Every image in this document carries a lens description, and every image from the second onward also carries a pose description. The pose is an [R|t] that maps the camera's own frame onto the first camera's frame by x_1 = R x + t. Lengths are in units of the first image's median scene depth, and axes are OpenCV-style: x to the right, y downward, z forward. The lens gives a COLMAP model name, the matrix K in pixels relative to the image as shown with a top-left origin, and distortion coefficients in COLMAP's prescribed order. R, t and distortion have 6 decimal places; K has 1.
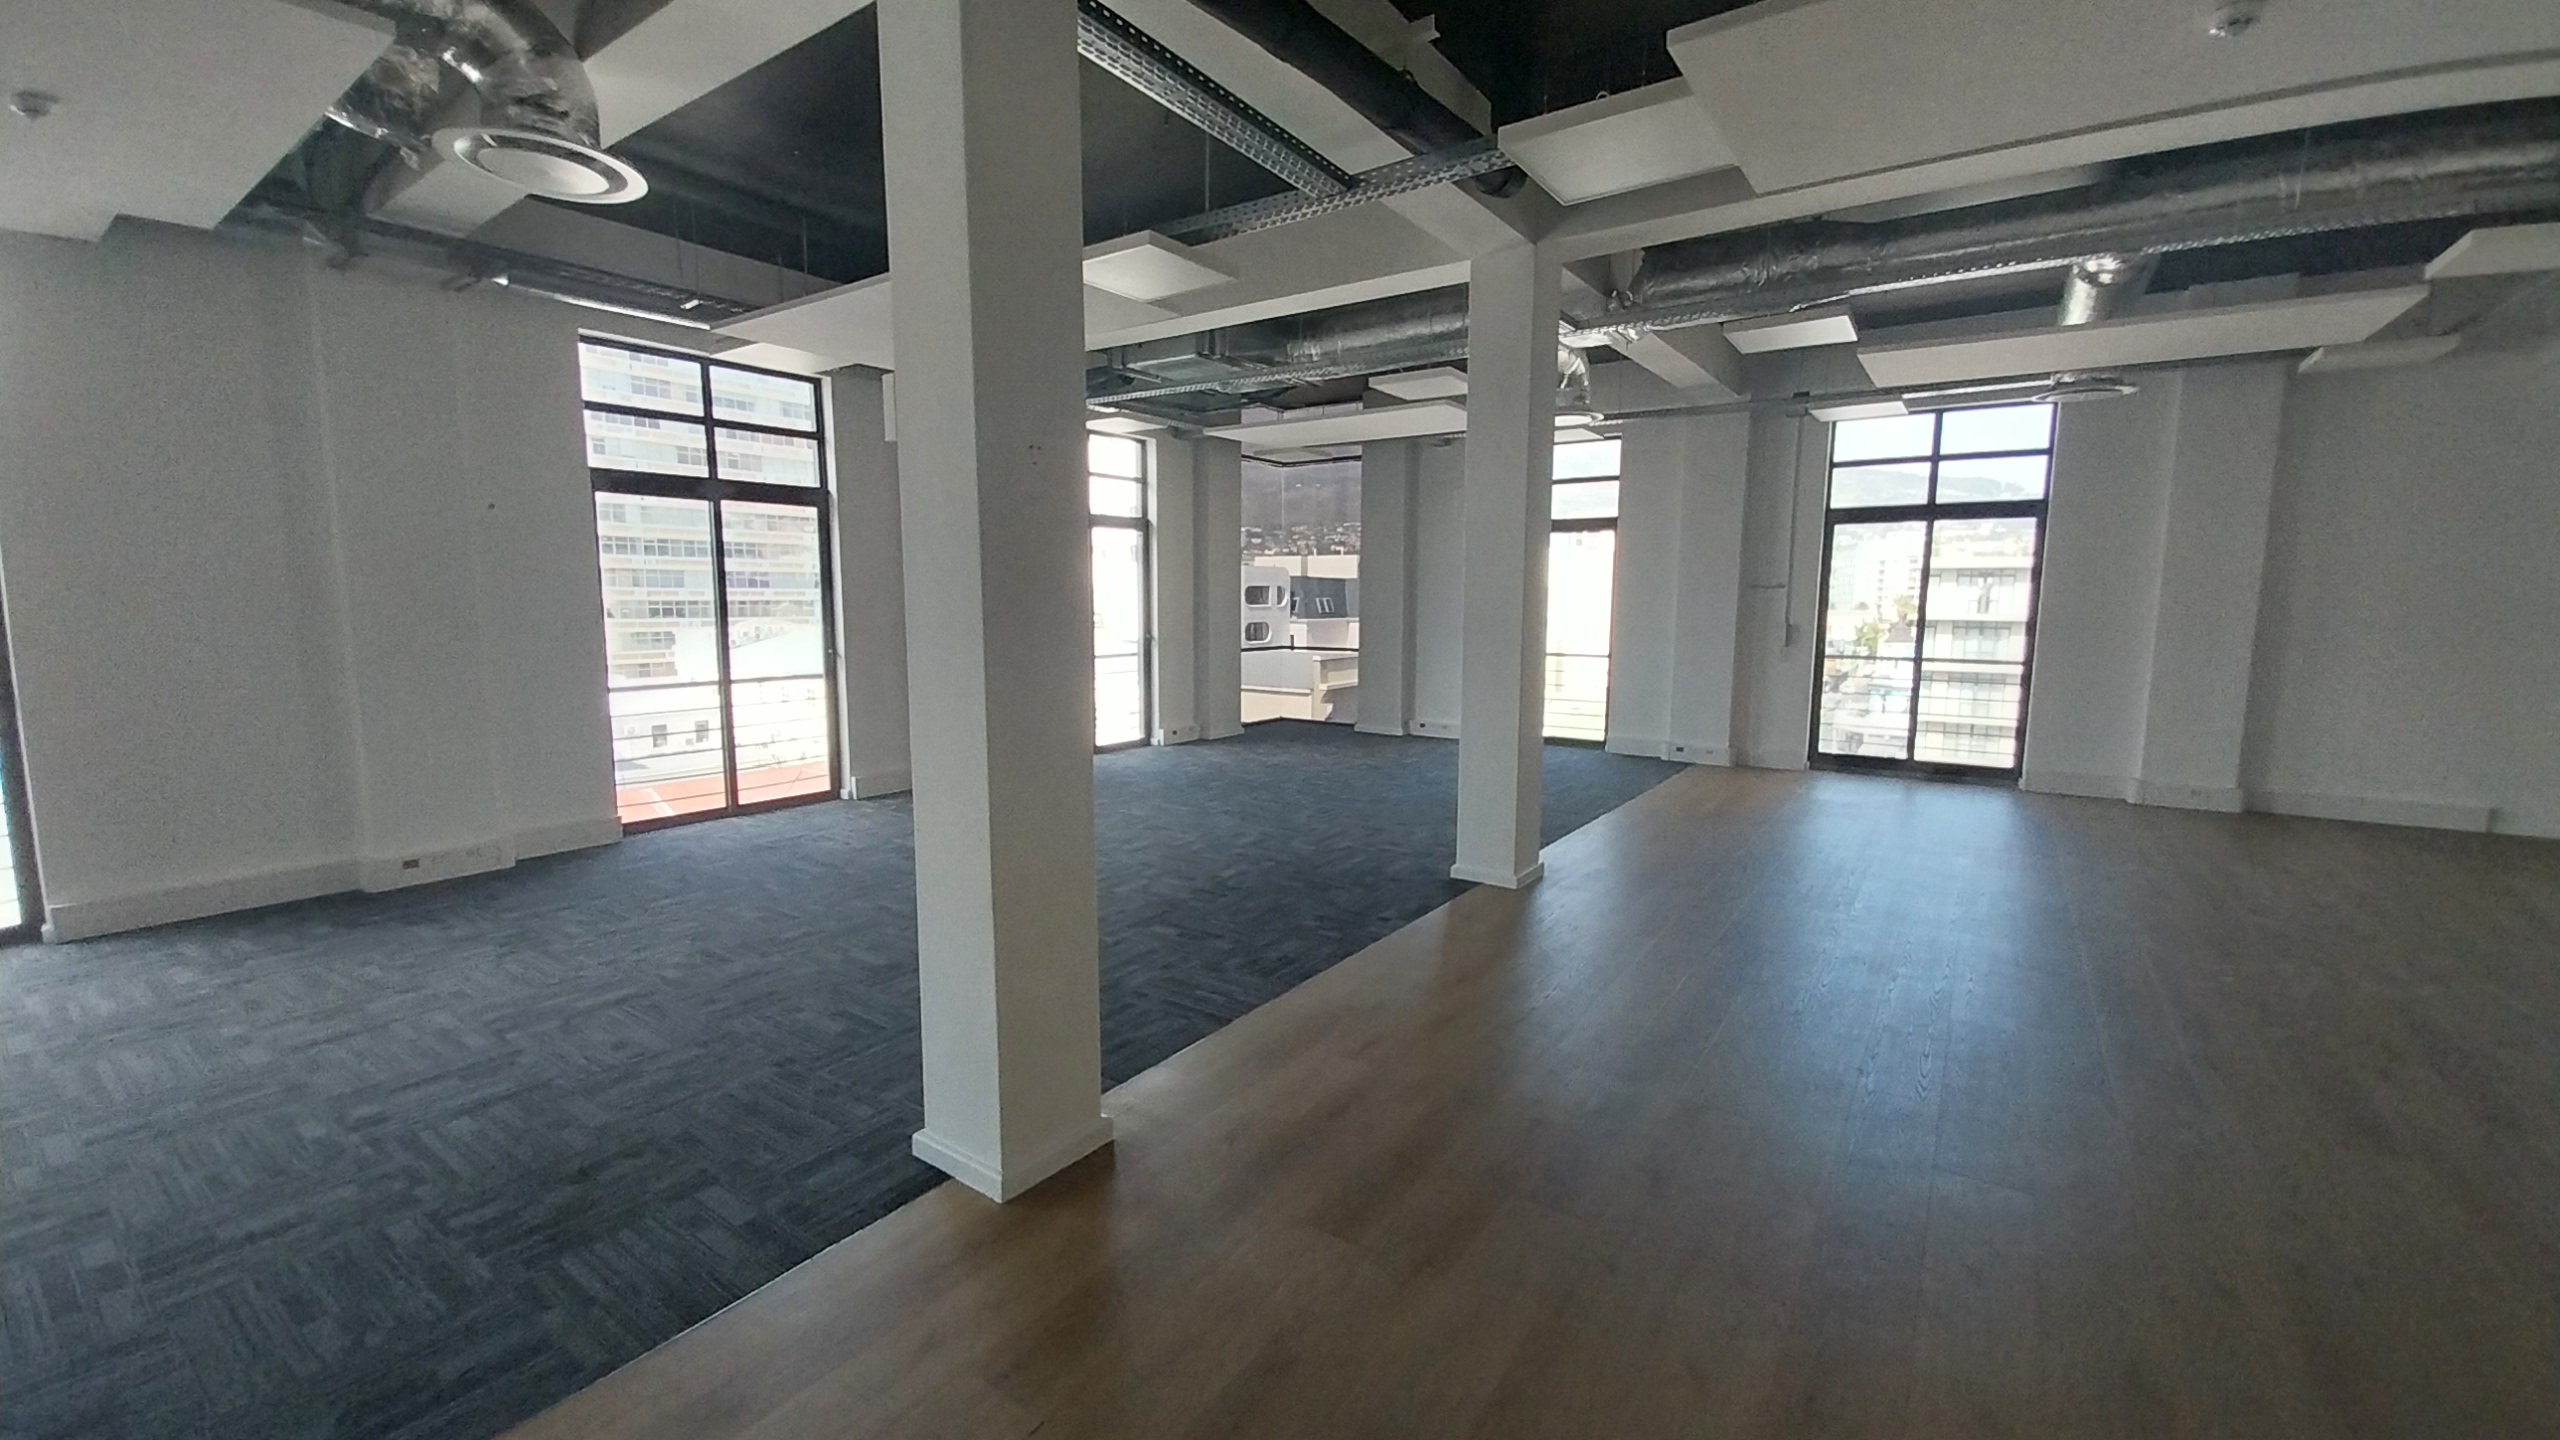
lens RADIAL K [[1008.9, 0, 1280.8], [0, 1008.9, 722.3], [0, 0, 1]] dist [0.017770, -0.011488]
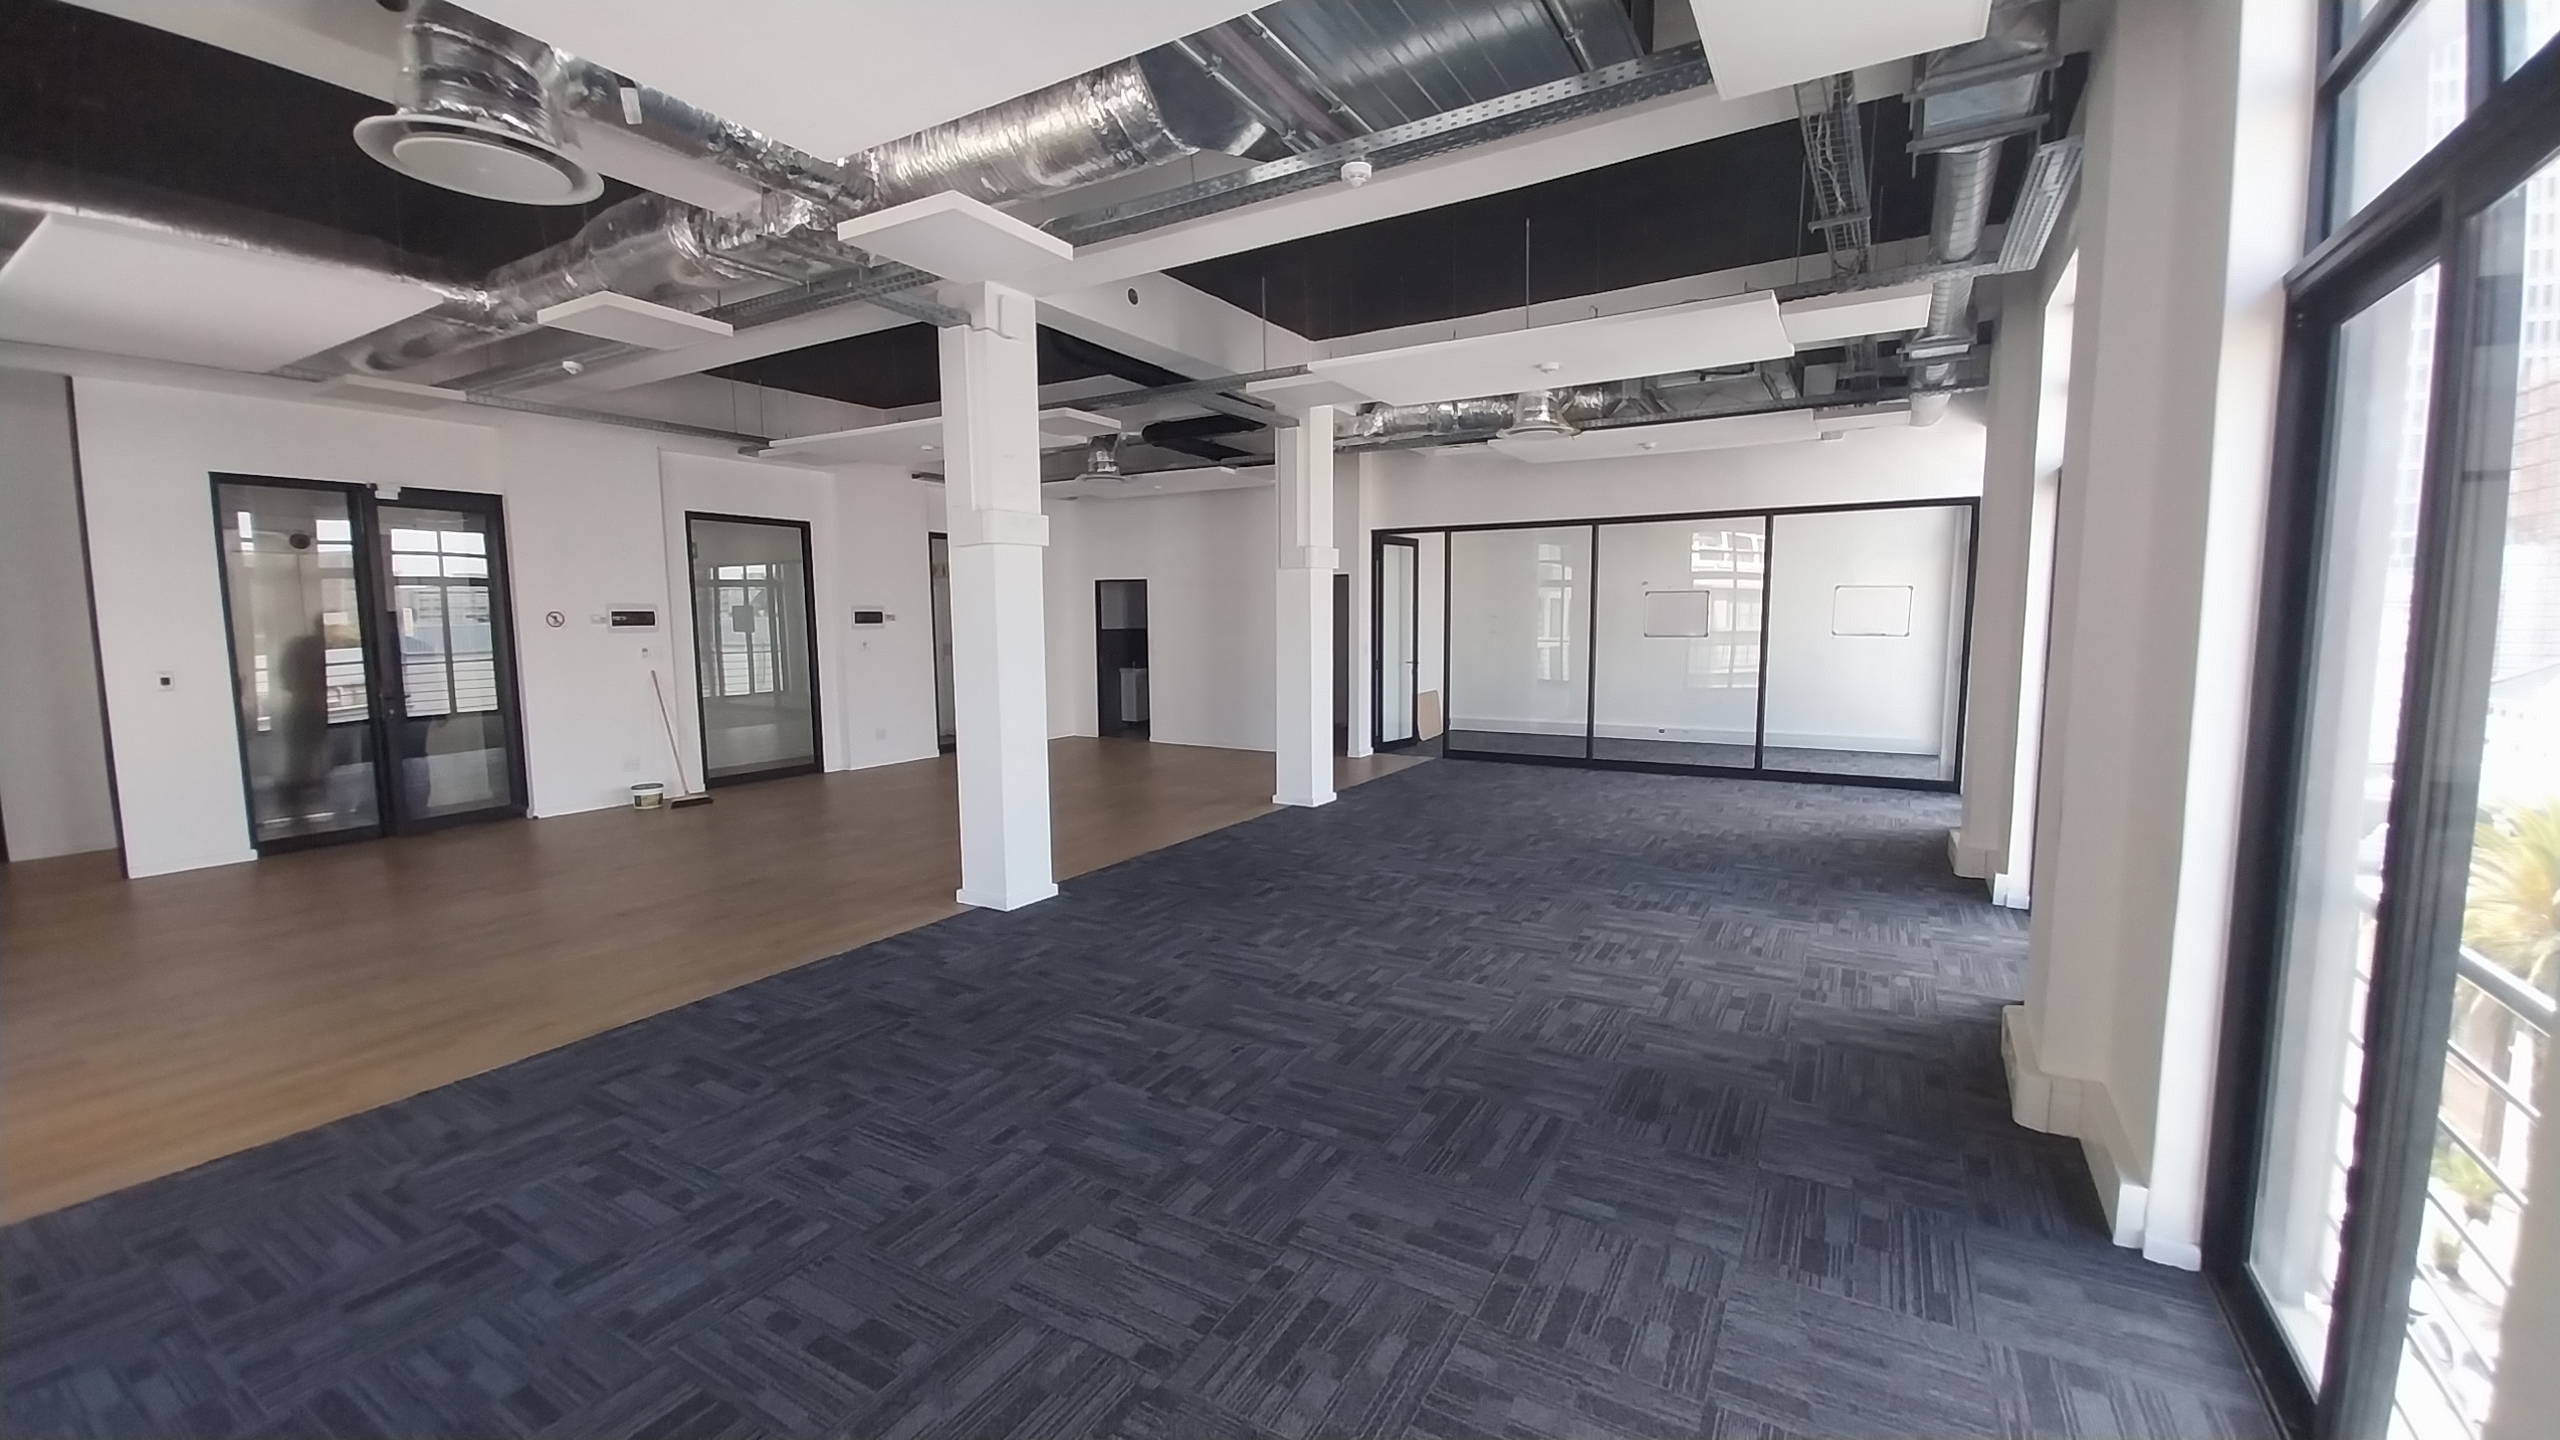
lens RADIAL K [[1008.9, 0, 1282.8], [0, 1008.9, 715.5], [0, 0, 1]] dist [0.017770, -0.011488]
pose [[-0.996835, 0.013231, -0.078384, 0.015046], [-0.004919, 0.973896, 0.226942, -0.217799], [0.079341, 0.226609, -0.970749, 1.666713]]
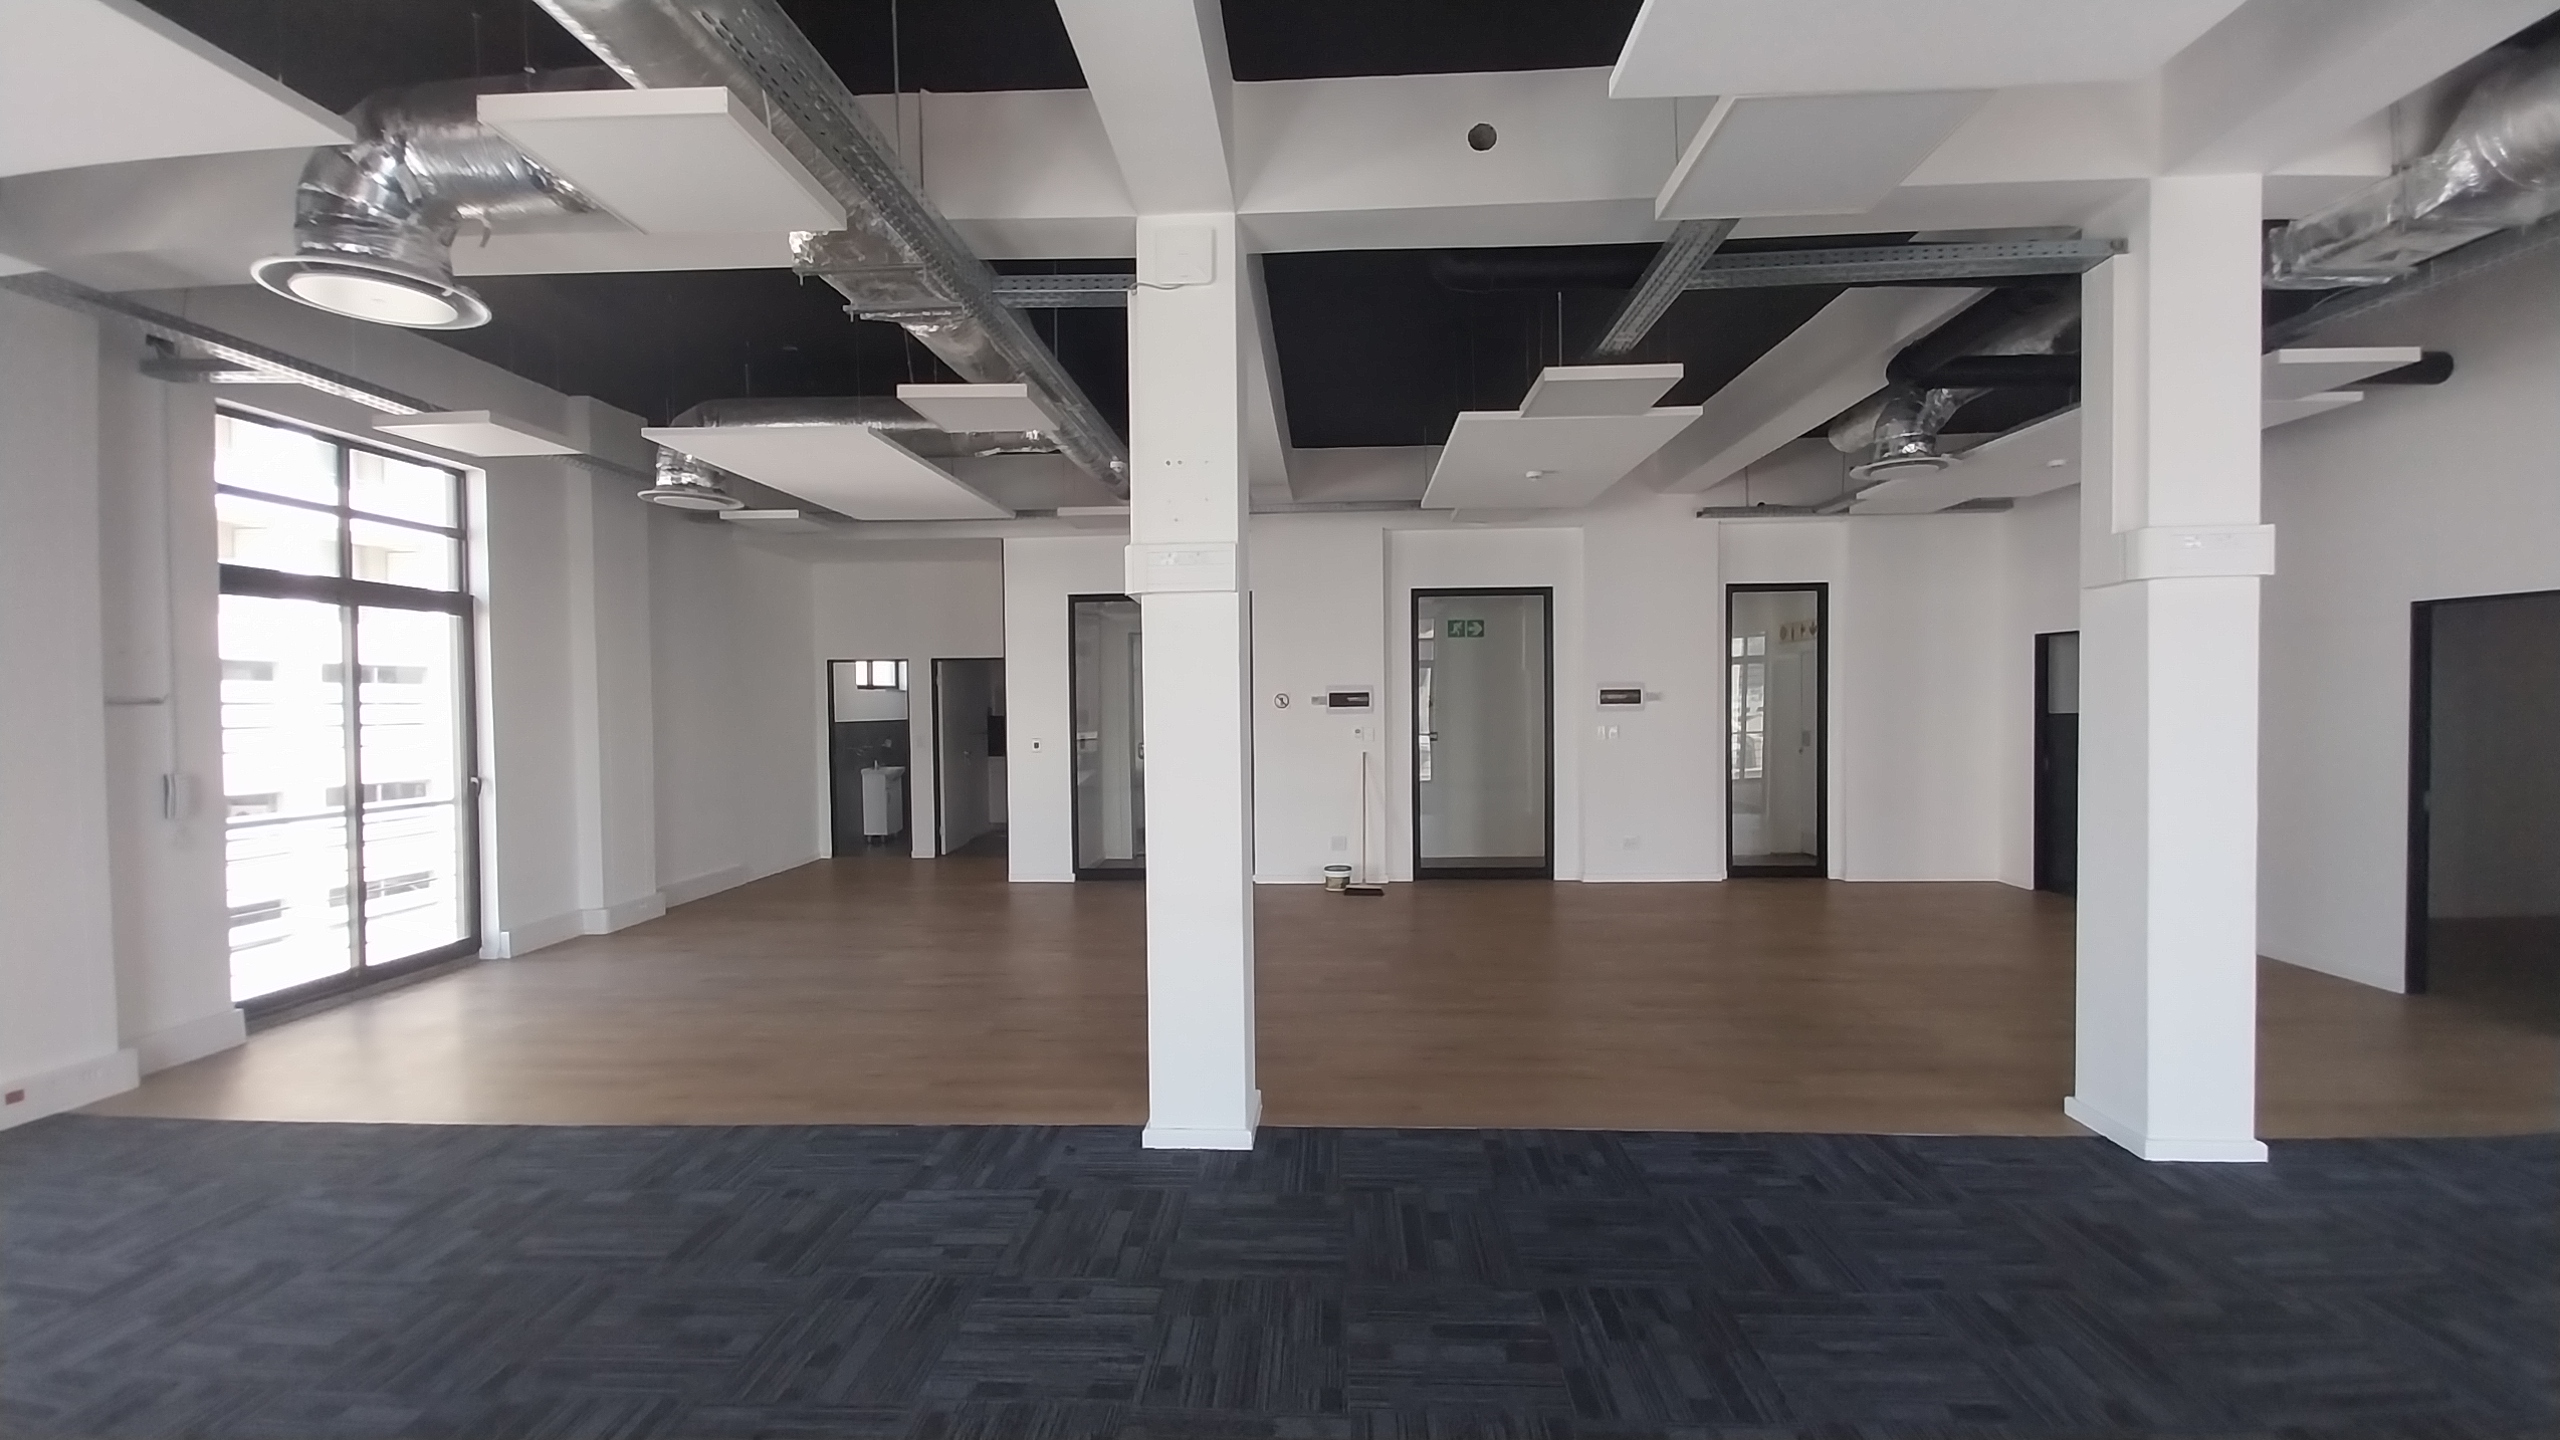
lens RADIAL K [[1008.9, 0, 1291.8], [0, 1008.9, 716.9], [0, 0, 1]] dist [0.017770, -0.011488]
pose [[-0.541441, -0.009732, 0.840682, -0.316075], [0.117801, 0.989191, 0.087321, -0.141099], [-0.832445, 0.146312, -0.534442, 1.079234]]
